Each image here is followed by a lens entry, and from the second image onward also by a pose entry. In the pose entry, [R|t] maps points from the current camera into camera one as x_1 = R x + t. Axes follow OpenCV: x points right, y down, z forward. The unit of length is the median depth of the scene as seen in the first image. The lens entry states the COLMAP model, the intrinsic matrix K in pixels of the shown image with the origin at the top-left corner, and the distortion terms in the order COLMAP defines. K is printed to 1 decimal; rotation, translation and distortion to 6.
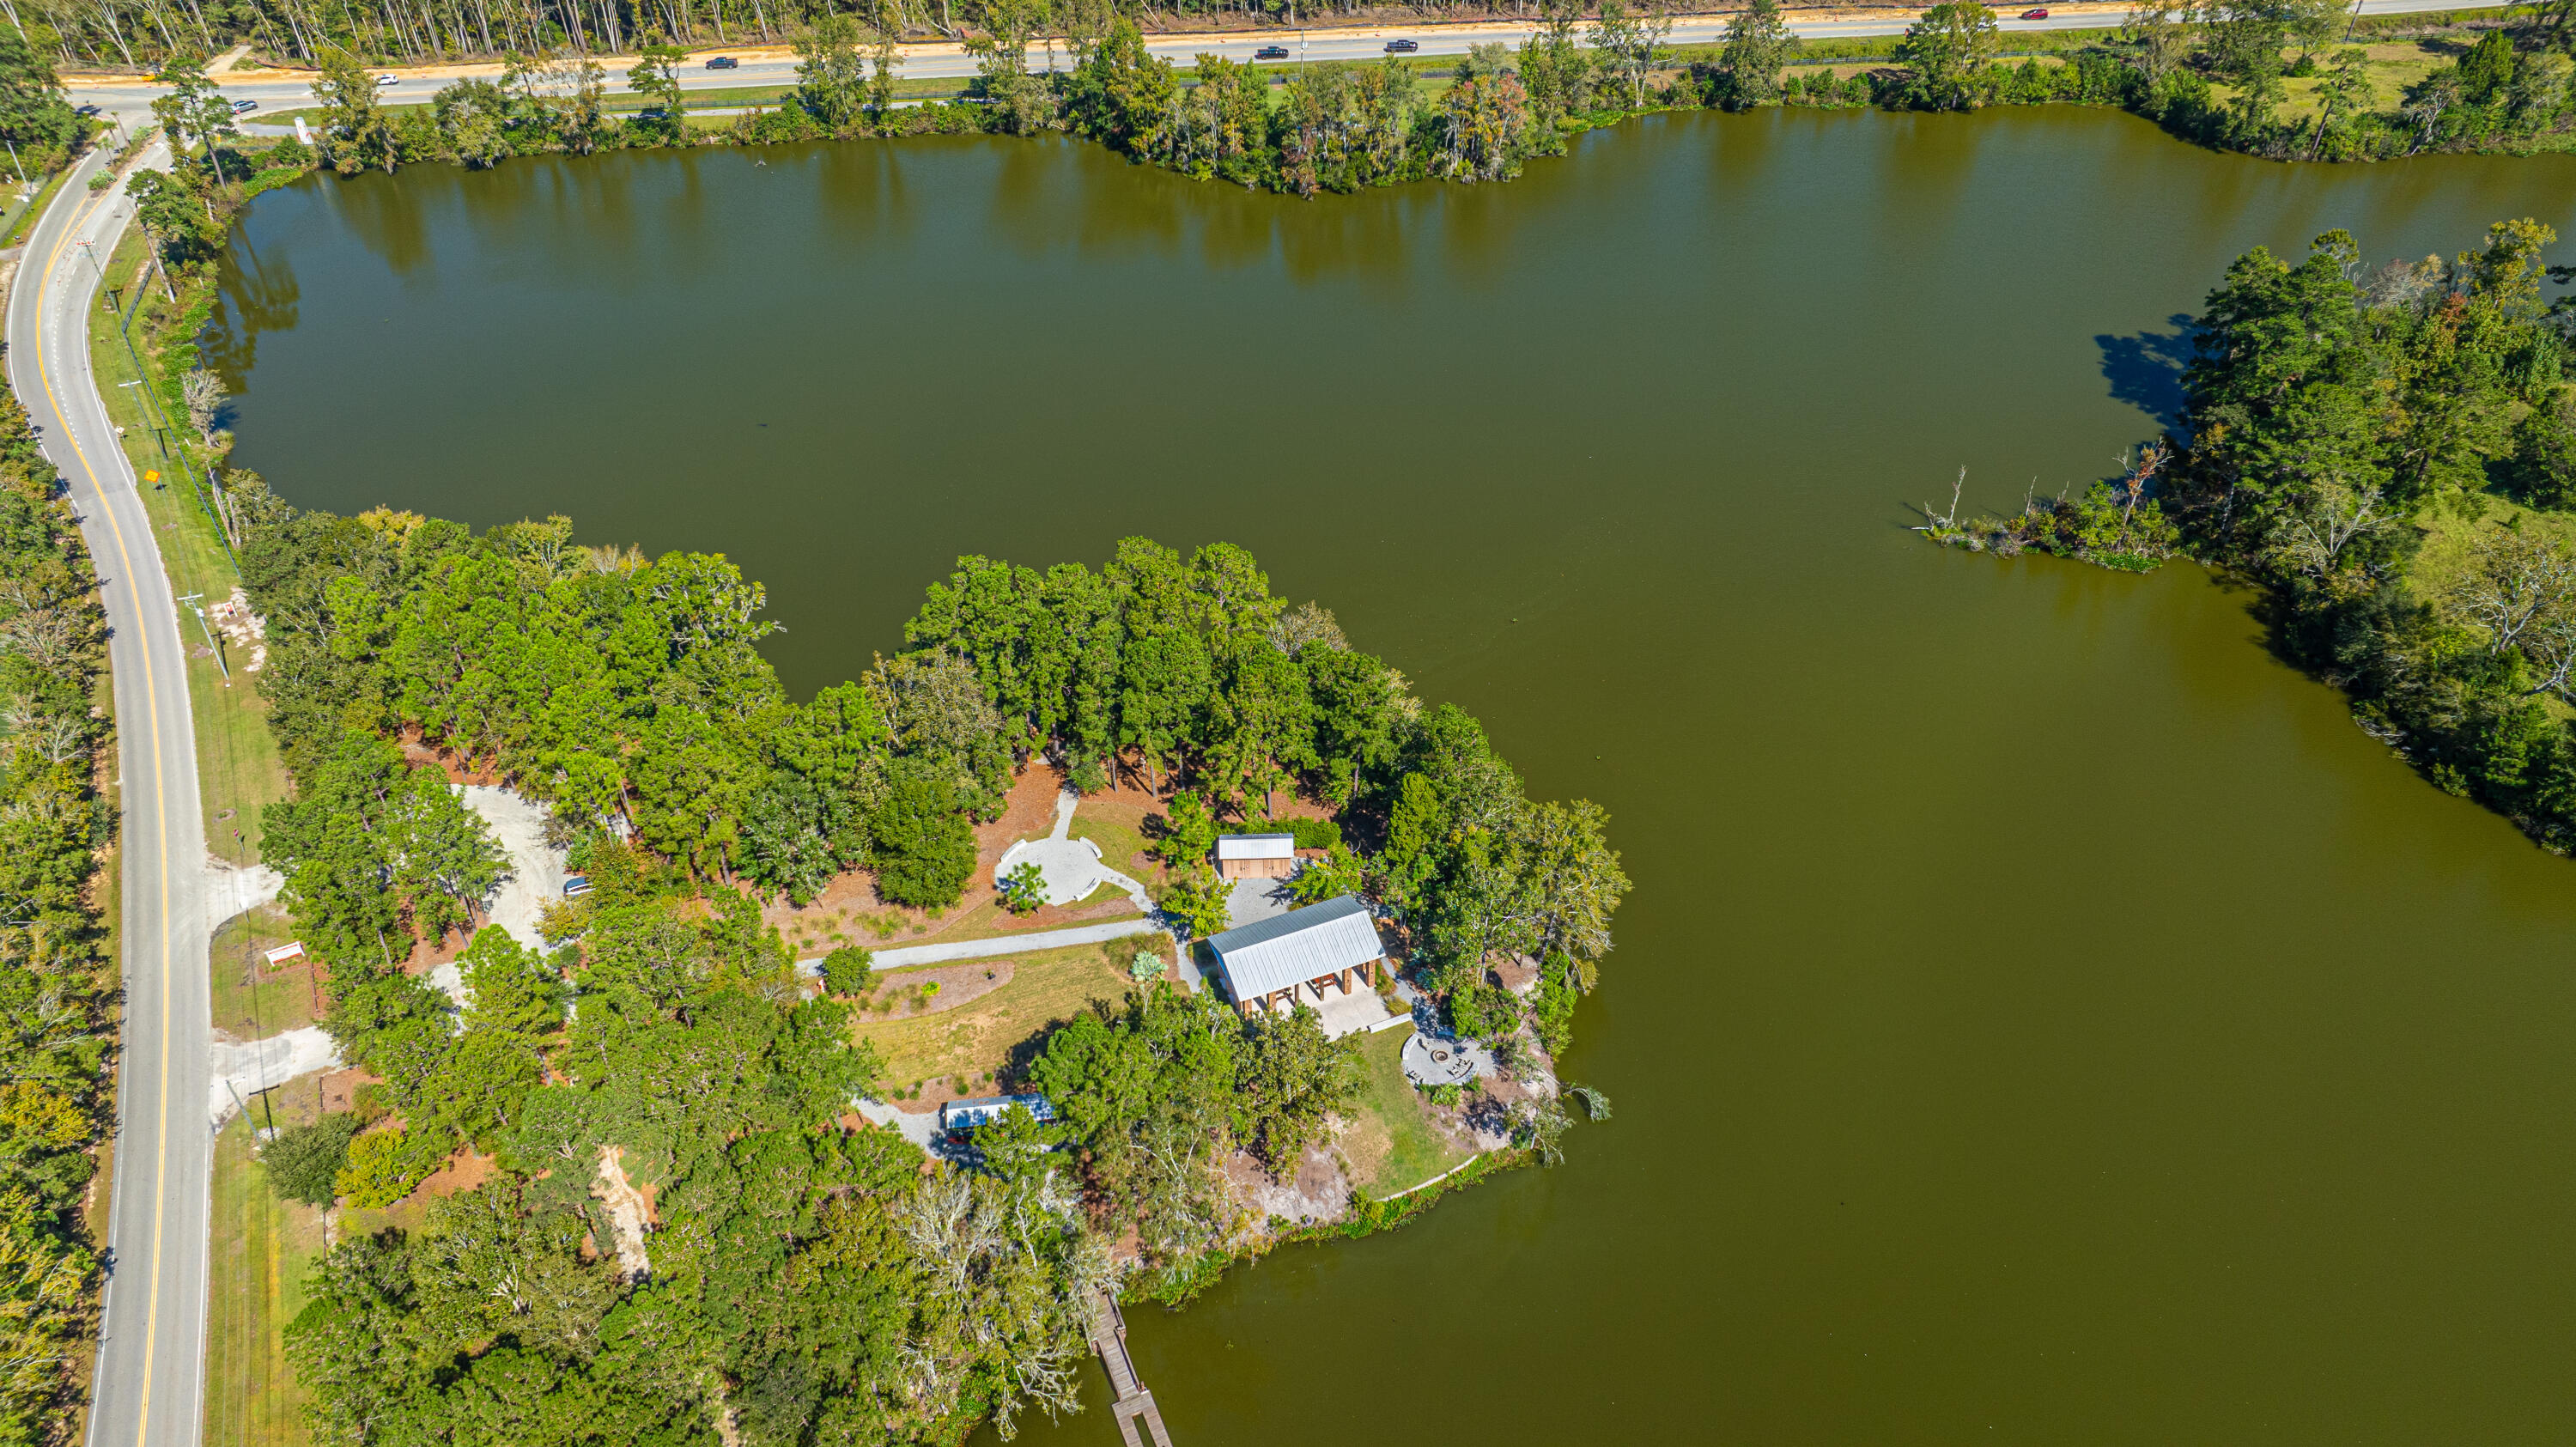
lens RADIAL K [[1778.5, 0, 1288.0], [0, 1778.5, 723.5], [0, 0, 1]] dist [-0.016829, -0.005495]
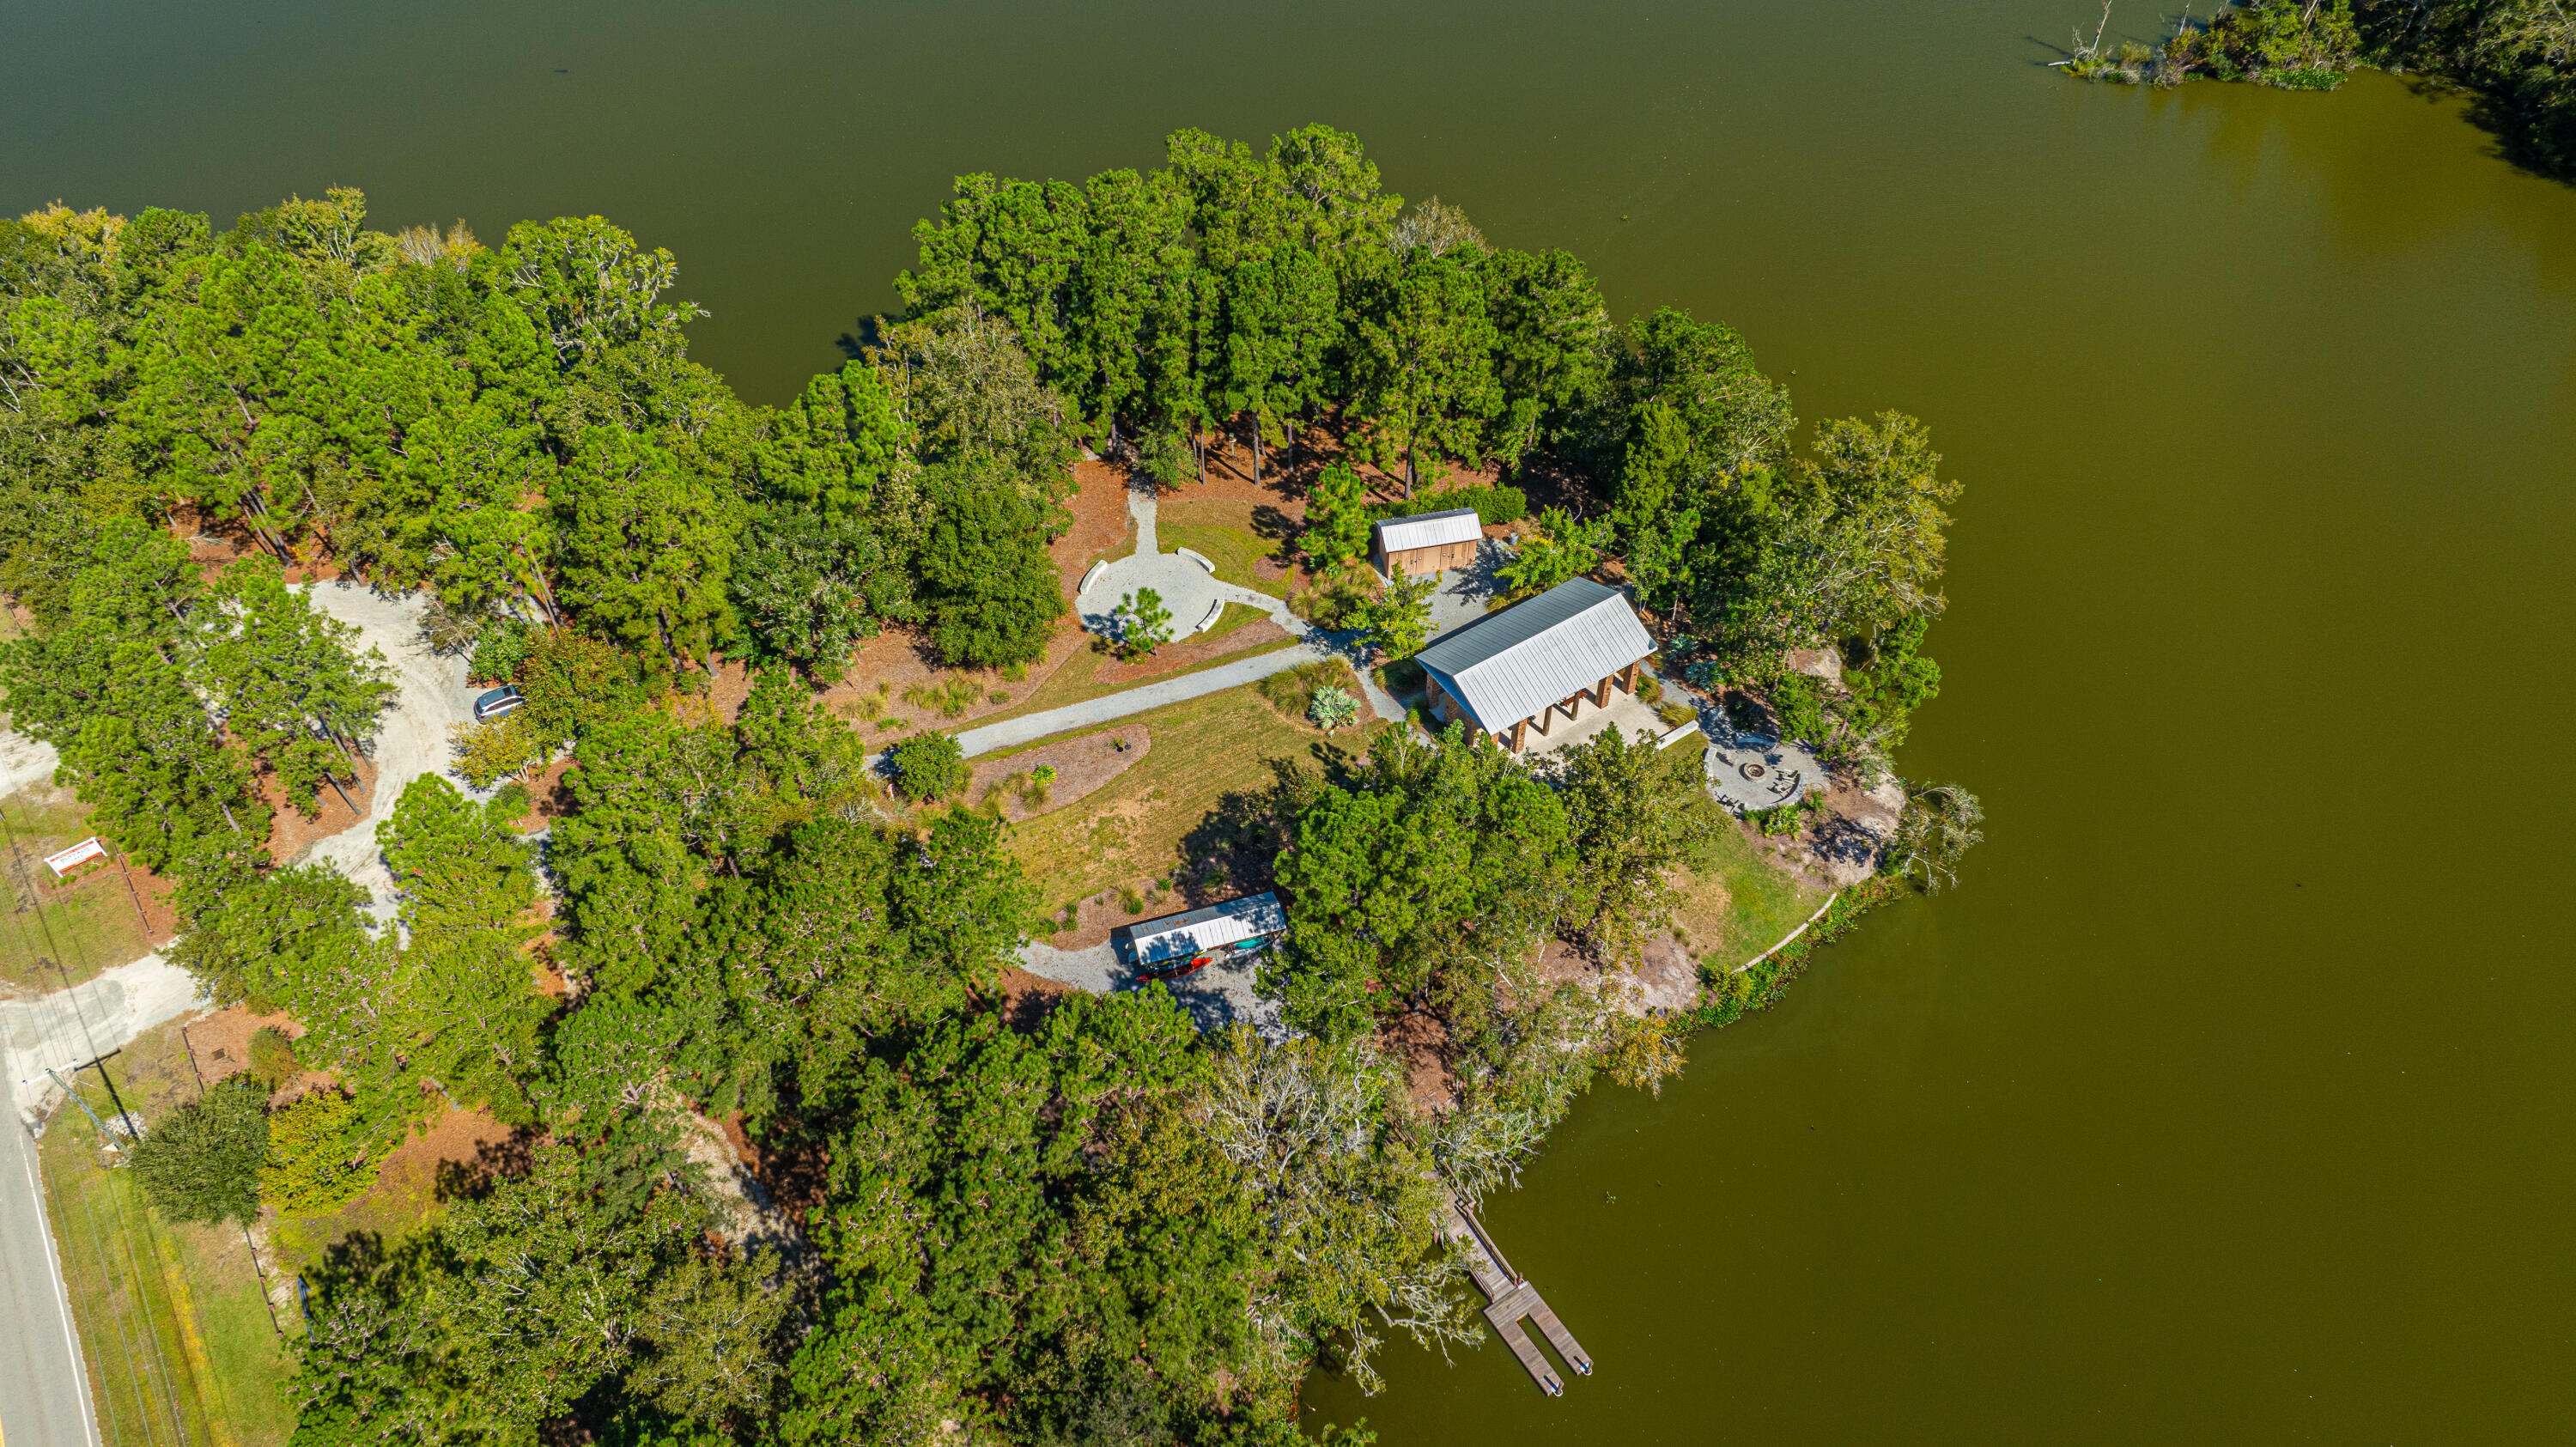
lens RADIAL K [[1792.7, 0, 1288.0], [0, 1792.7, 723.5], [0, 0, 1]] dist [-0.040480, 0.047083]
pose [[0.983519, -0.133158, 0.122309, -0.182657], [0.112322, 0.980078, 0.163804, 0.019675], [-0.141685, -0.147366, 0.978881, 0.266774]]
